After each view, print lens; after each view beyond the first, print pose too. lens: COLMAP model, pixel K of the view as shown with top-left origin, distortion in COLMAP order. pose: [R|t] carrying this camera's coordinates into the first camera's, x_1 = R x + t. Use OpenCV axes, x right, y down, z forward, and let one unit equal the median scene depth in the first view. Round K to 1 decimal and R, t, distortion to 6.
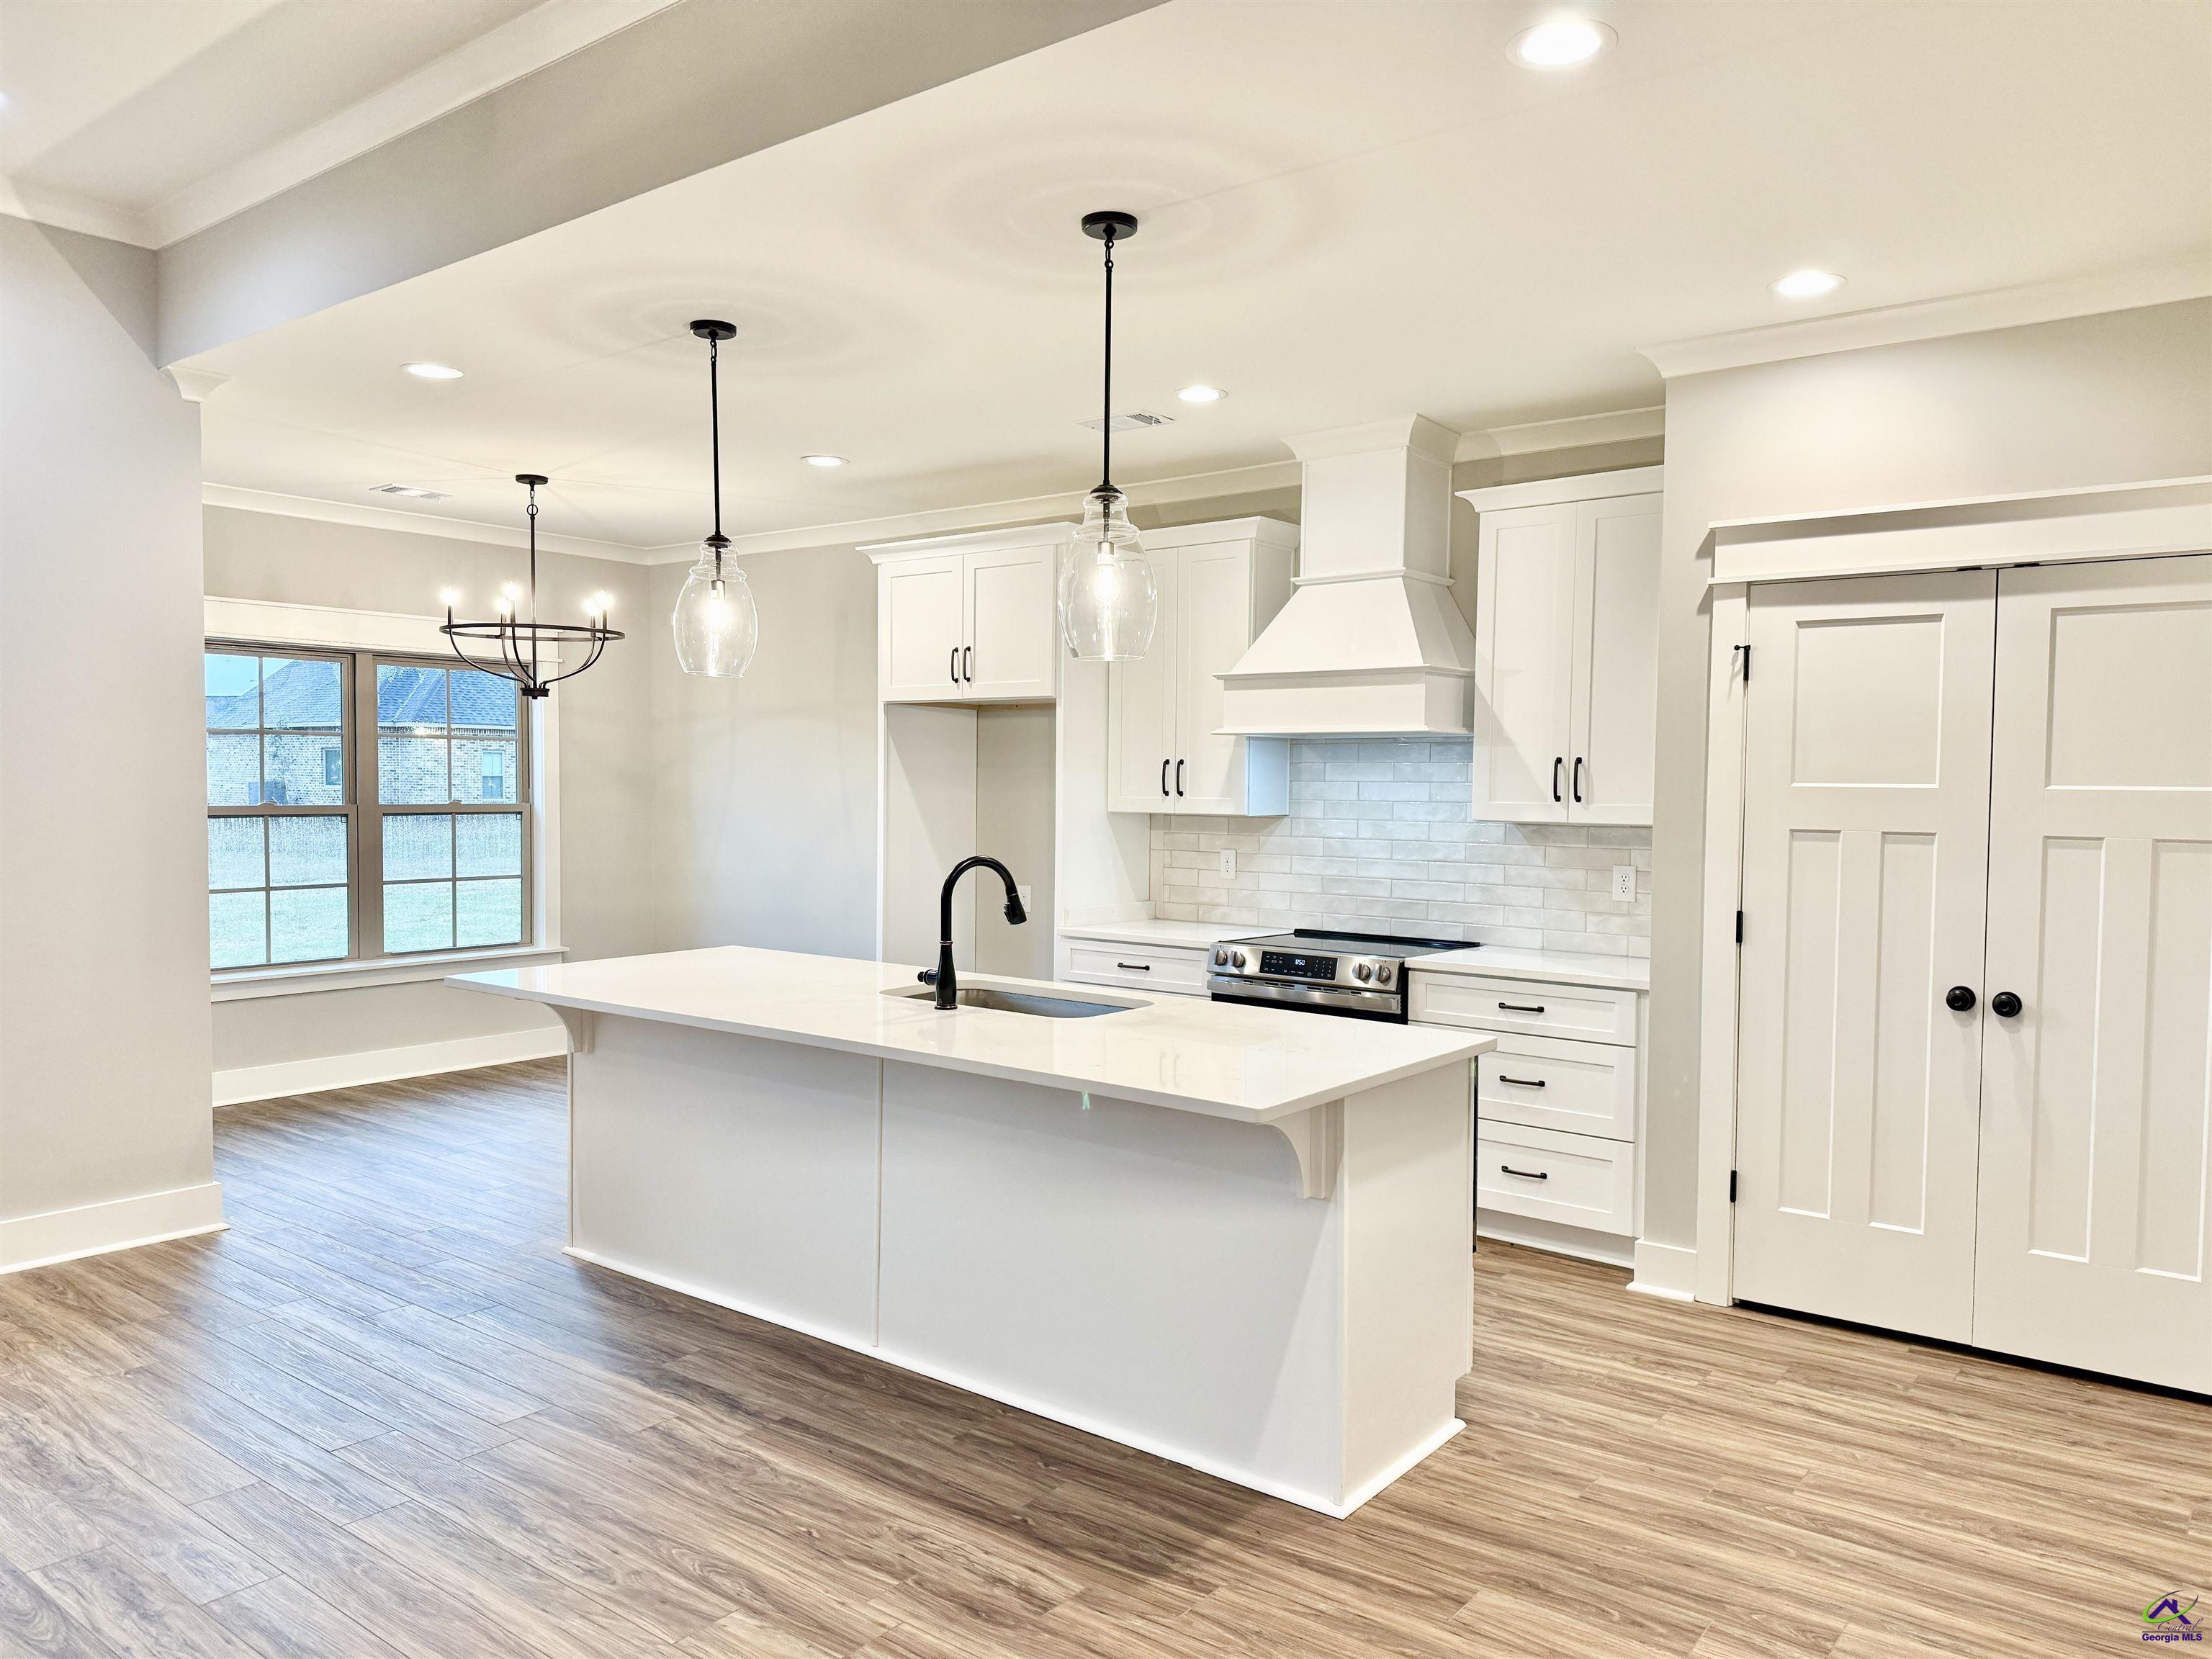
lens RADIAL K [[1562.4, 0, 1095.5], [0, 1562.4, 828.7], [0, 0, 1]] dist [-0.010097, -0.033864]
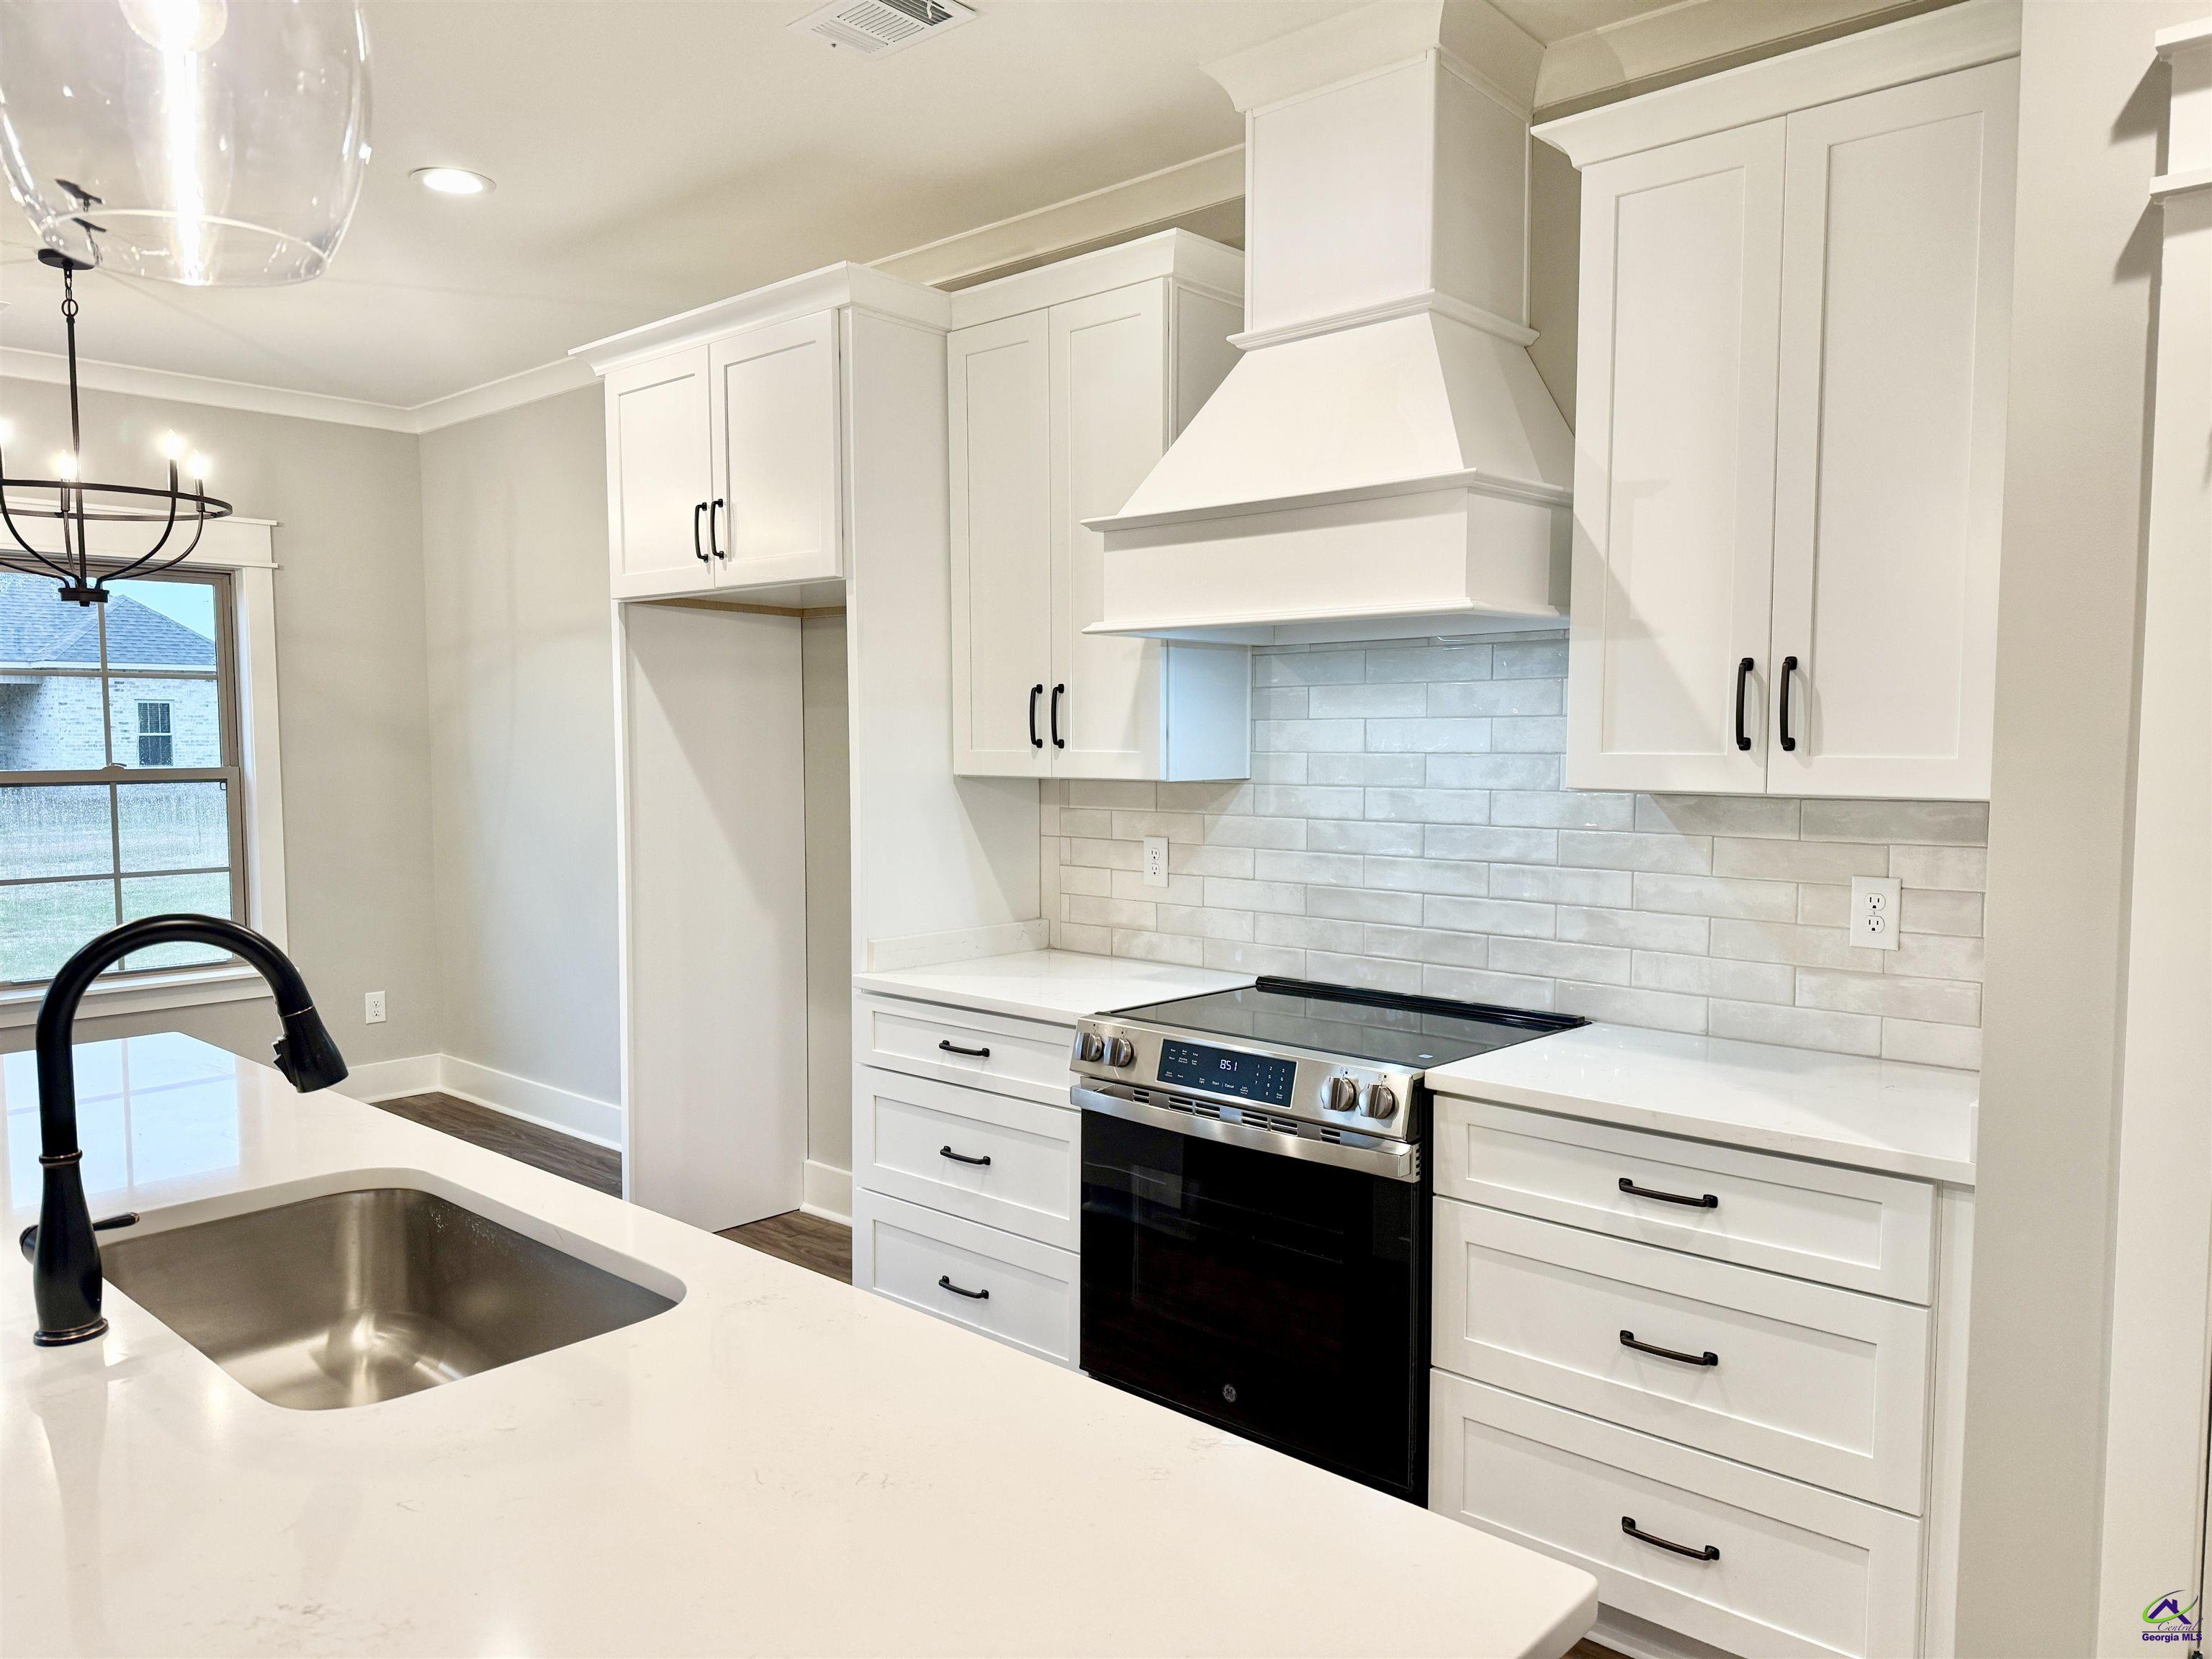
lens RADIAL K [[1562.4, 0, 1110.0], [0, 1562.4, 840.1], [0, 0, 1]] dist [-0.010097, -0.033864]
pose [[0.997647, -0.005831, -0.068311, 0.121626], [0.008354, 0.999291, 0.036708, -0.008111], [0.068048, -0.037193, 0.996989, 0.460988]]
